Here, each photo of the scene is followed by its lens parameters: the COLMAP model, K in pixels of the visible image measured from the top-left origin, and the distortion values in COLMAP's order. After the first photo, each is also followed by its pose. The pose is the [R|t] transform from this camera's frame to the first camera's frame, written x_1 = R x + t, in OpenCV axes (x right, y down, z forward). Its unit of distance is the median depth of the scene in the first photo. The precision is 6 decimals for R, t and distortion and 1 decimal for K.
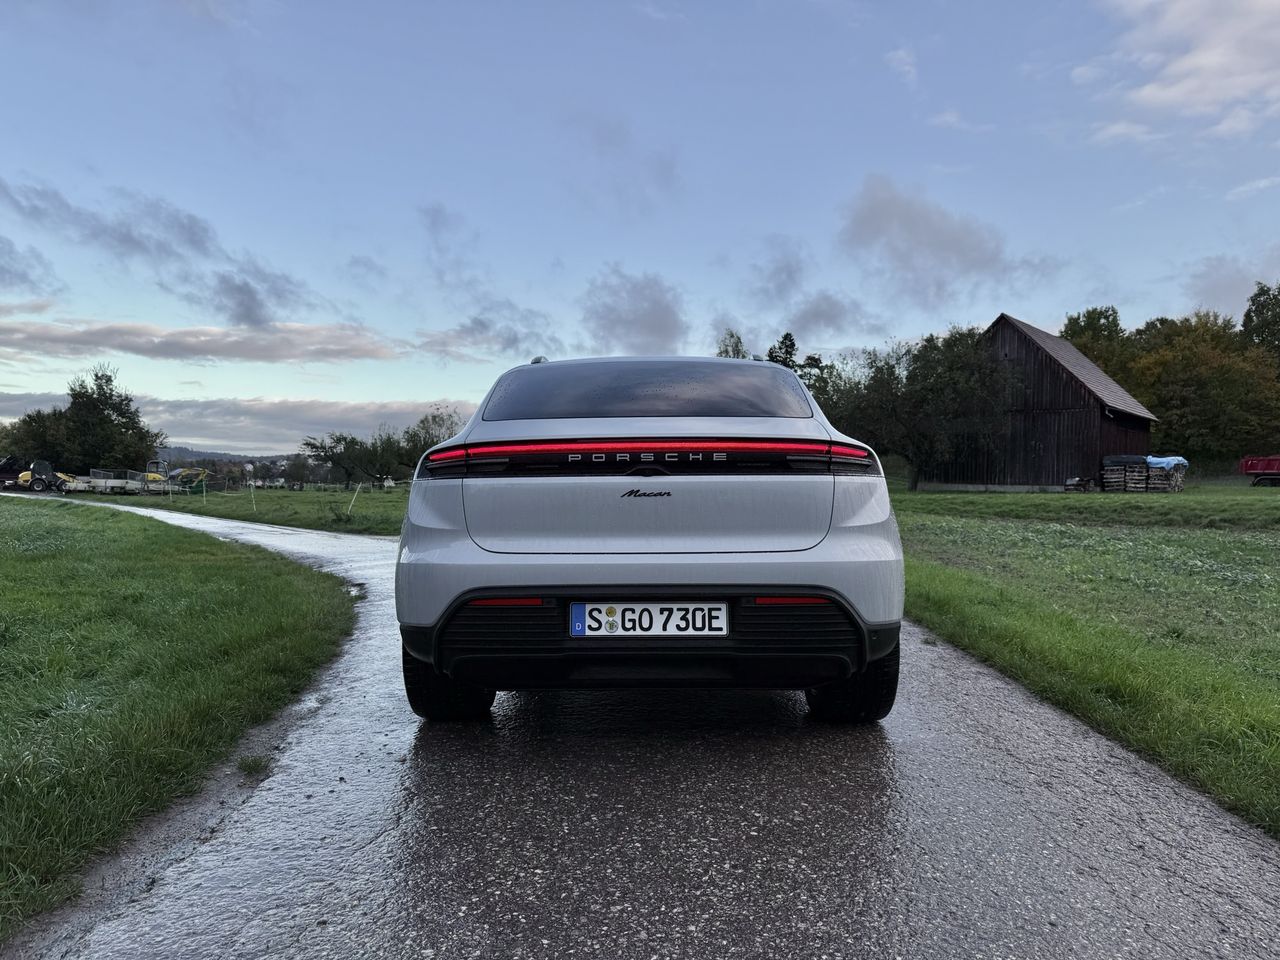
lens RADIAL K [[919.0, 0, 615.4], [0, 919.0, 478.7], [0, 0, 1]] dist [0.047903, -0.062445]
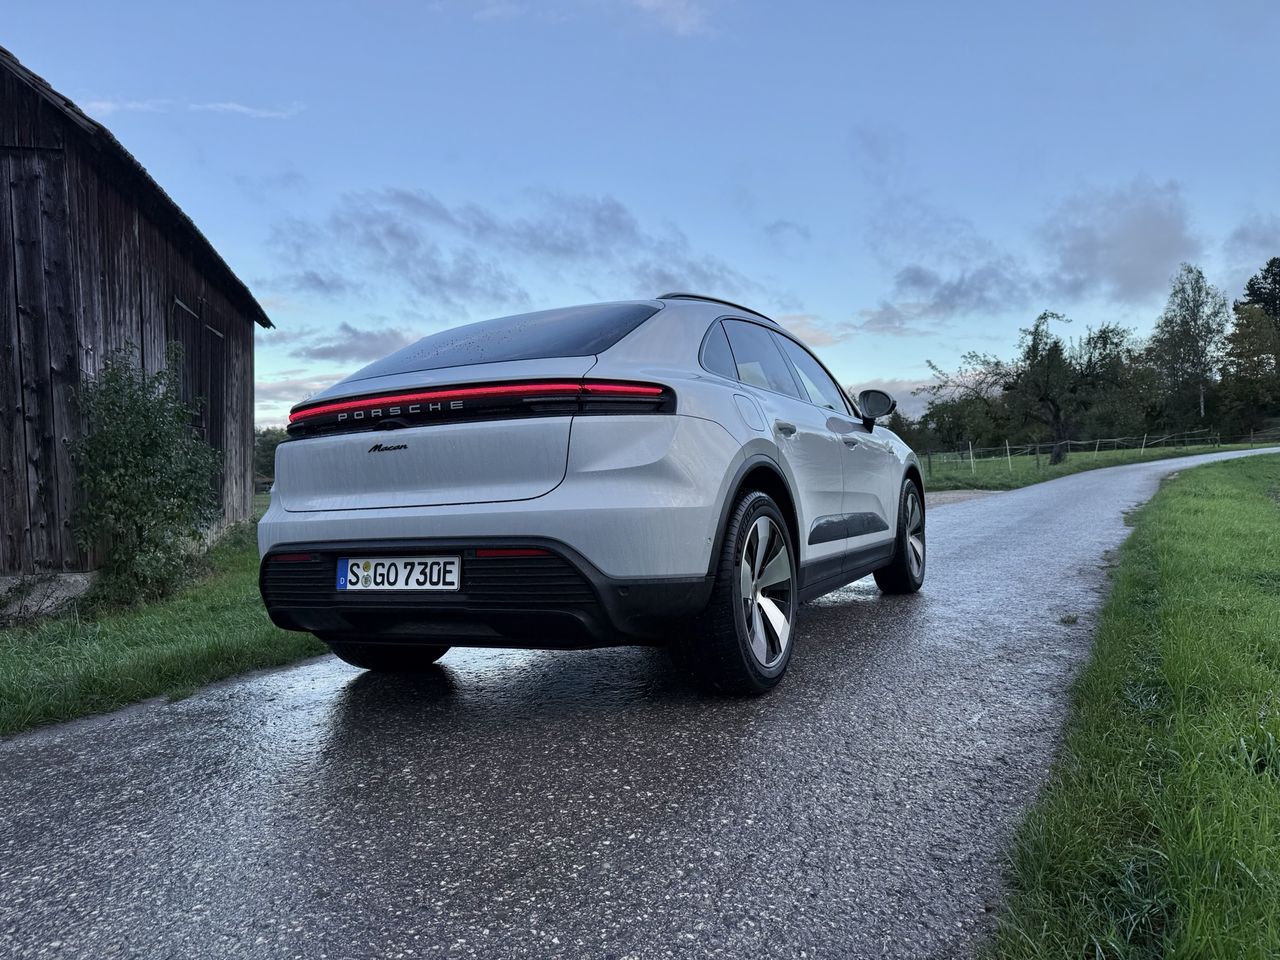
lens RADIAL K [[919.0, 0, 615.4], [0, 919.0, 478.7], [0, 0, 1]] dist [0.047903, -0.062445]
pose [[0.887792, -0.049262, -0.457600, 0.707510], [0.055522, 0.998457, 0.000230, 0.063147], [0.456883, -0.025611, 0.889158, 0.225299]]
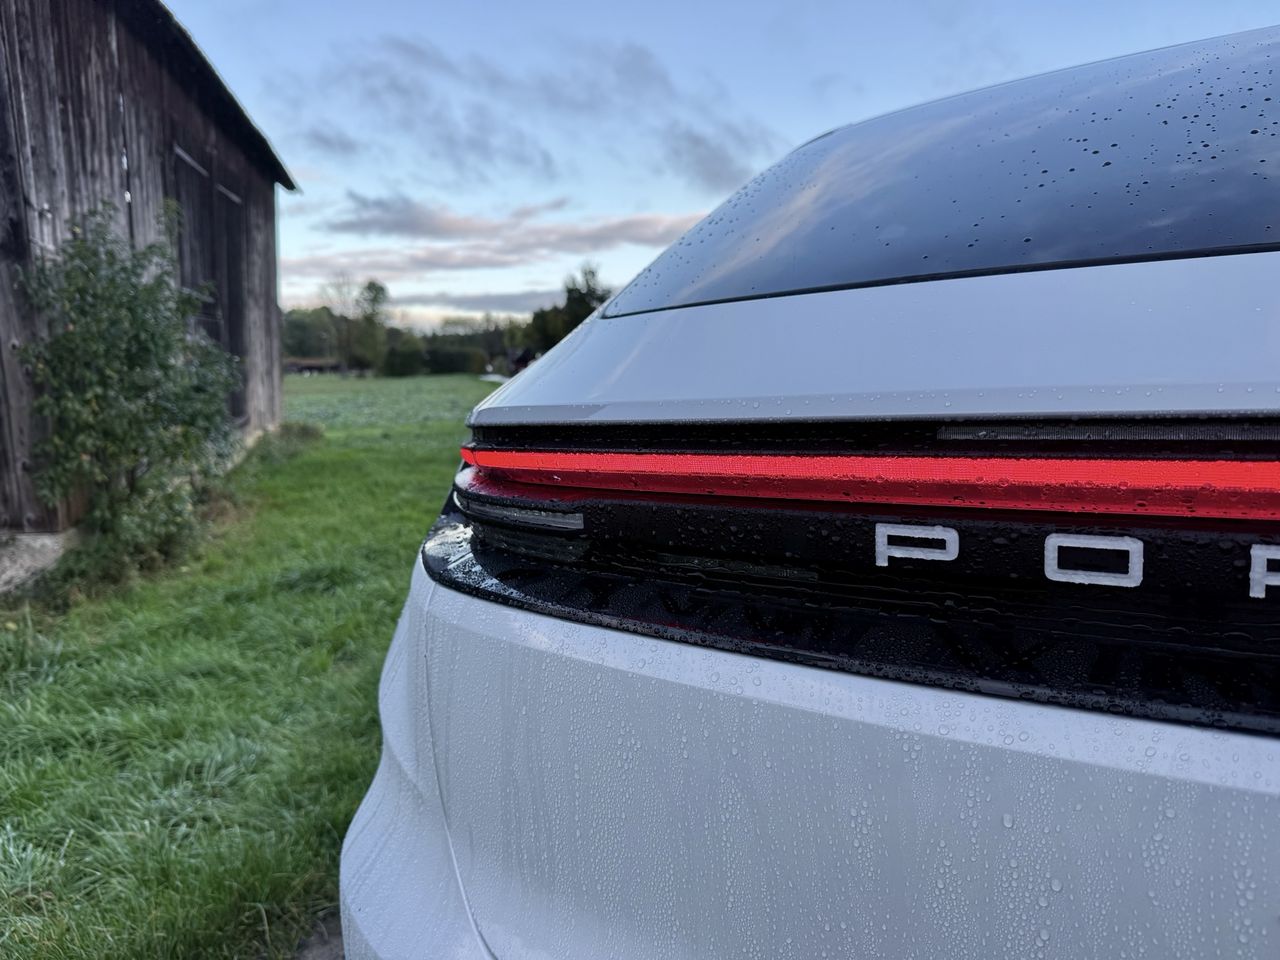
lens RADIAL K [[924.8, 0, 617.5], [0, 924.8, 483.1], [0, 0, 1]] dist [-0.004748, -0.001465]
pose [[0.876624, 0.028436, -0.480335, -0.008915], [0.038542, 0.990895, 0.129003, -0.058576], [0.479630, -0.131600, 0.867546, 0.854071]]
